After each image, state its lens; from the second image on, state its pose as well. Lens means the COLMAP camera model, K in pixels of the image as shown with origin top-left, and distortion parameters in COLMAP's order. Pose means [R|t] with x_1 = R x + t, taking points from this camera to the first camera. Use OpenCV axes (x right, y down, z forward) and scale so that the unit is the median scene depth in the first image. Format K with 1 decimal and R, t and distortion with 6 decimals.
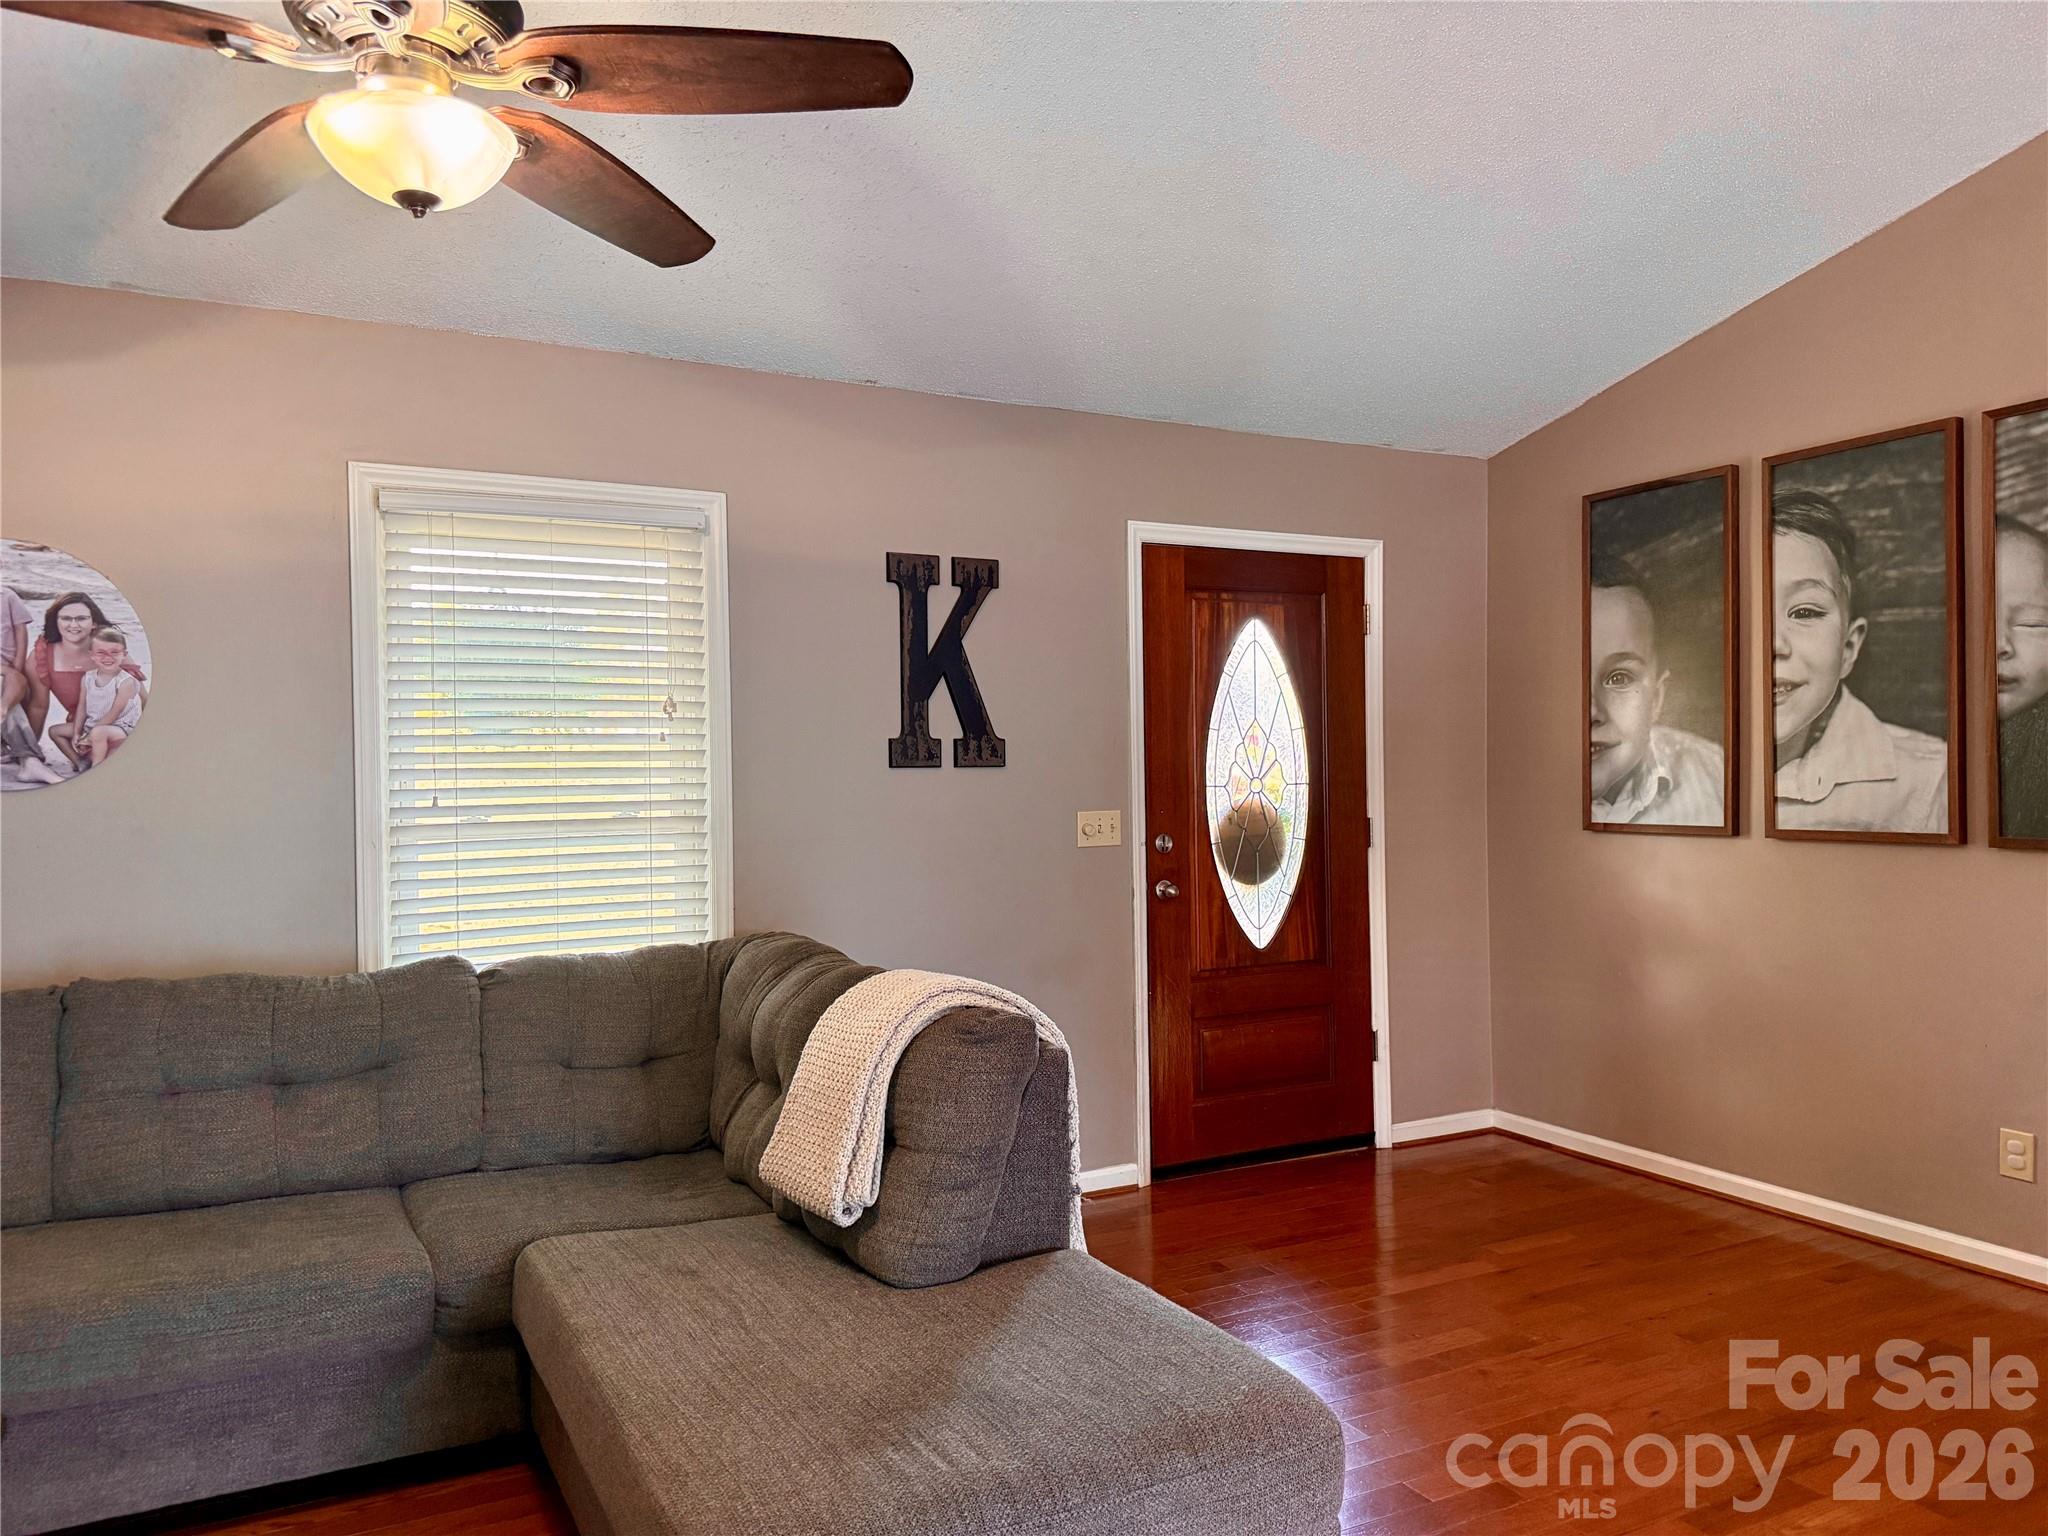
lens RADIAL K [[1439.7, 0, 1017.6], [0, 1439.7, 773.9], [0, 0, 1]] dist [0.041006, -0.052692]
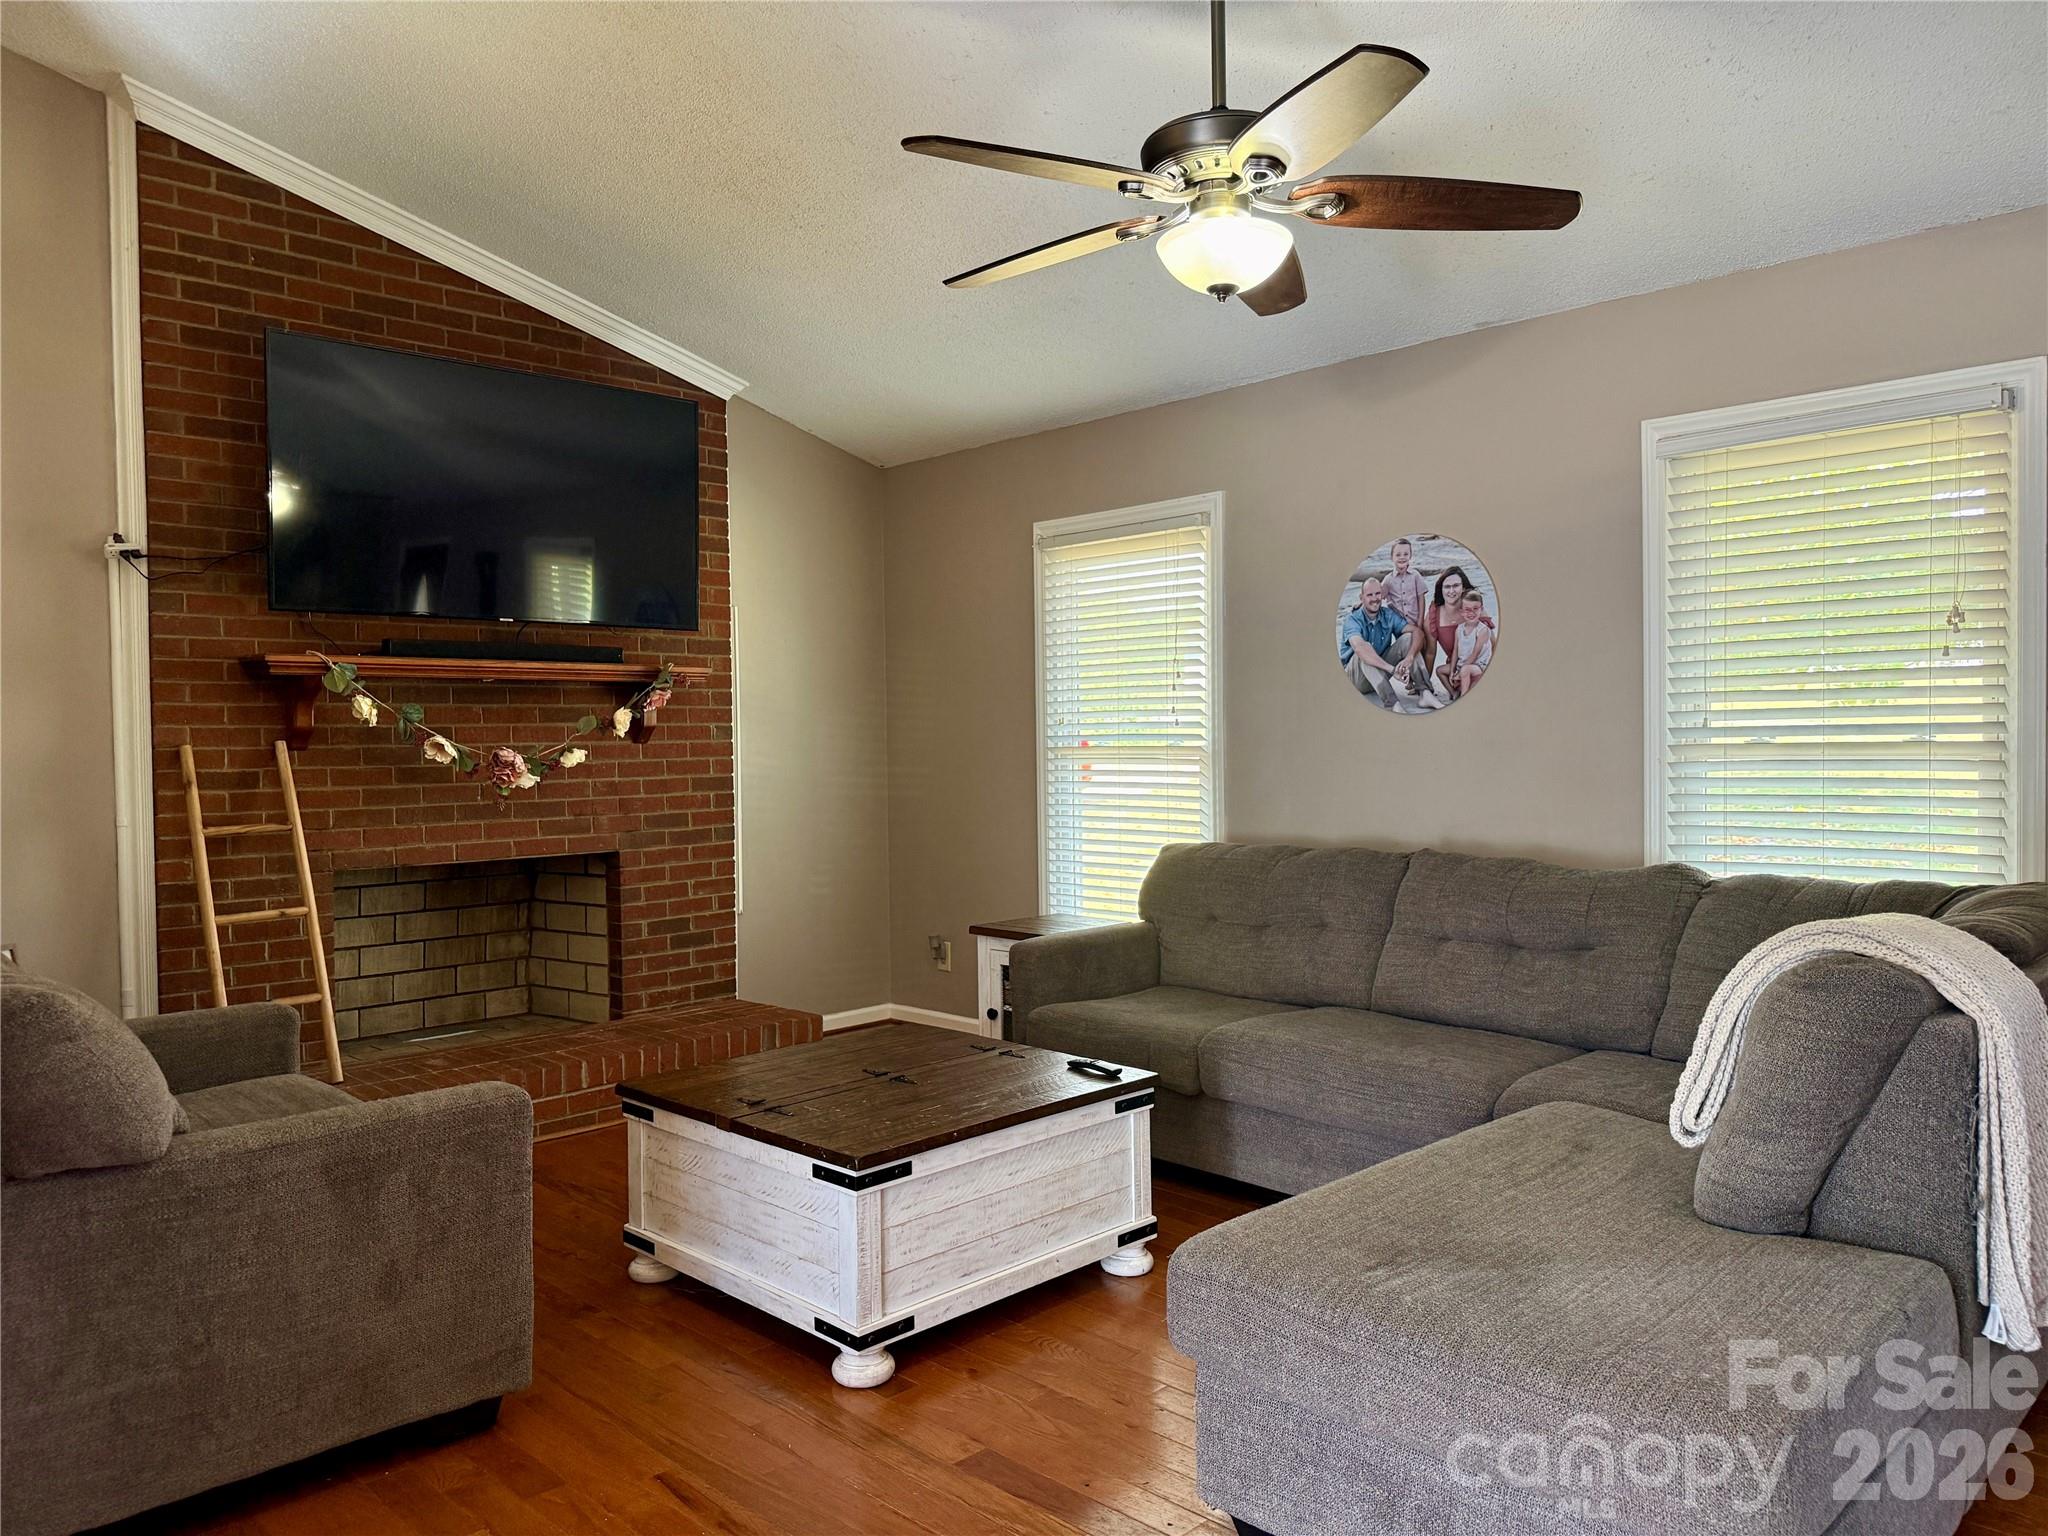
lens RADIAL K [[1439.7, 0, 1027.7], [0, 1439.7, 775.1], [0, 0, 1]] dist [0.041006, -0.052692]
pose [[0.300620, 0.032294, -0.953197, 0.519958], [0.006960, 0.999326, 0.036051, 0.017424], [0.953719, -0.017472, 0.300192, 0.217136]]
